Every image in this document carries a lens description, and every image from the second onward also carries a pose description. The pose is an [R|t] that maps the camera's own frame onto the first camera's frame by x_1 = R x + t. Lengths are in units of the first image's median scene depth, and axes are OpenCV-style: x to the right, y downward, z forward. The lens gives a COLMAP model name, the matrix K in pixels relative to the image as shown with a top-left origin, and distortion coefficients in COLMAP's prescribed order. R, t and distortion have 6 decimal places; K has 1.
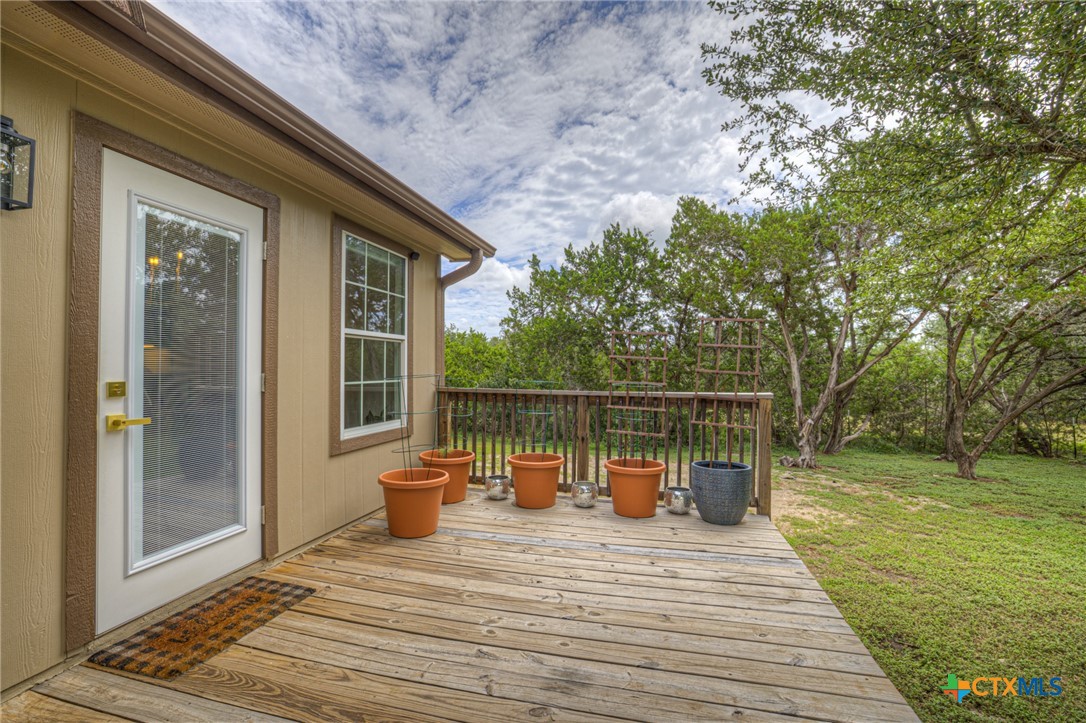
lens RADIAL K [[471.7, 0, 539.0], [0, 471.7, 360.7], [0, 0, 1]] dist [0.002528, 0.001277]
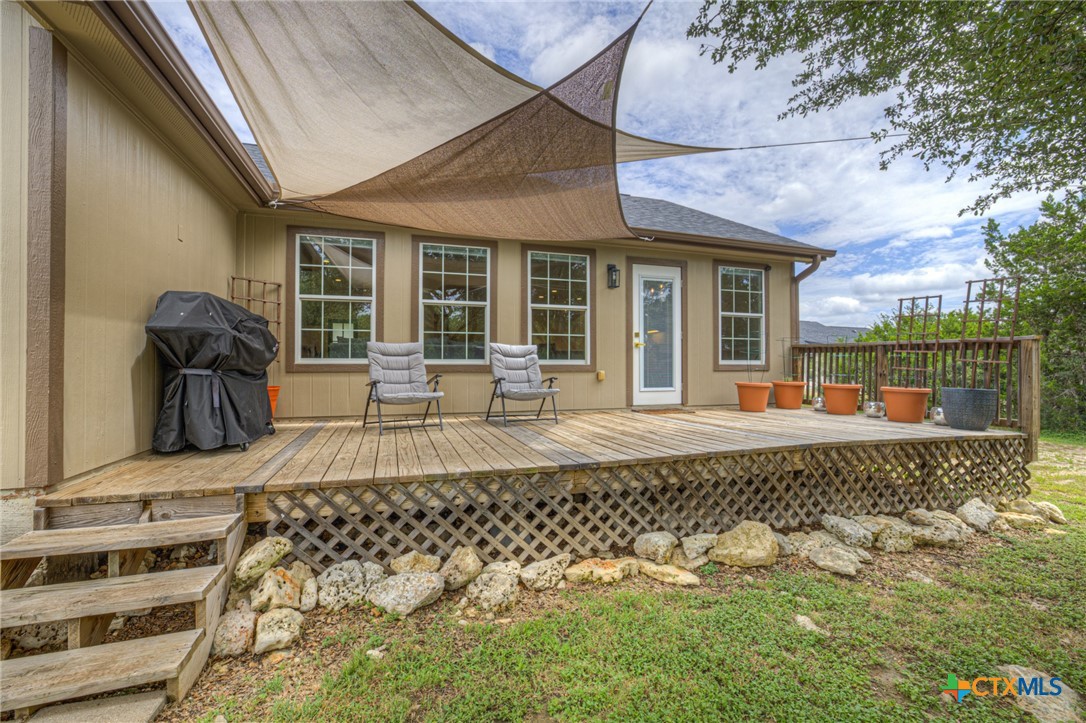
lens RADIAL K [[471.7, 0, 543.1], [0, 471.7, 361.7], [0, 0, 1]] dist [0.002528, 0.001277]
pose [[0.557638, -0.006051, -0.830062, 0.894477], [0.010671, 0.999943, -0.000121, 0.145562], [0.830016, -0.008790, 0.557671, -0.840268]]
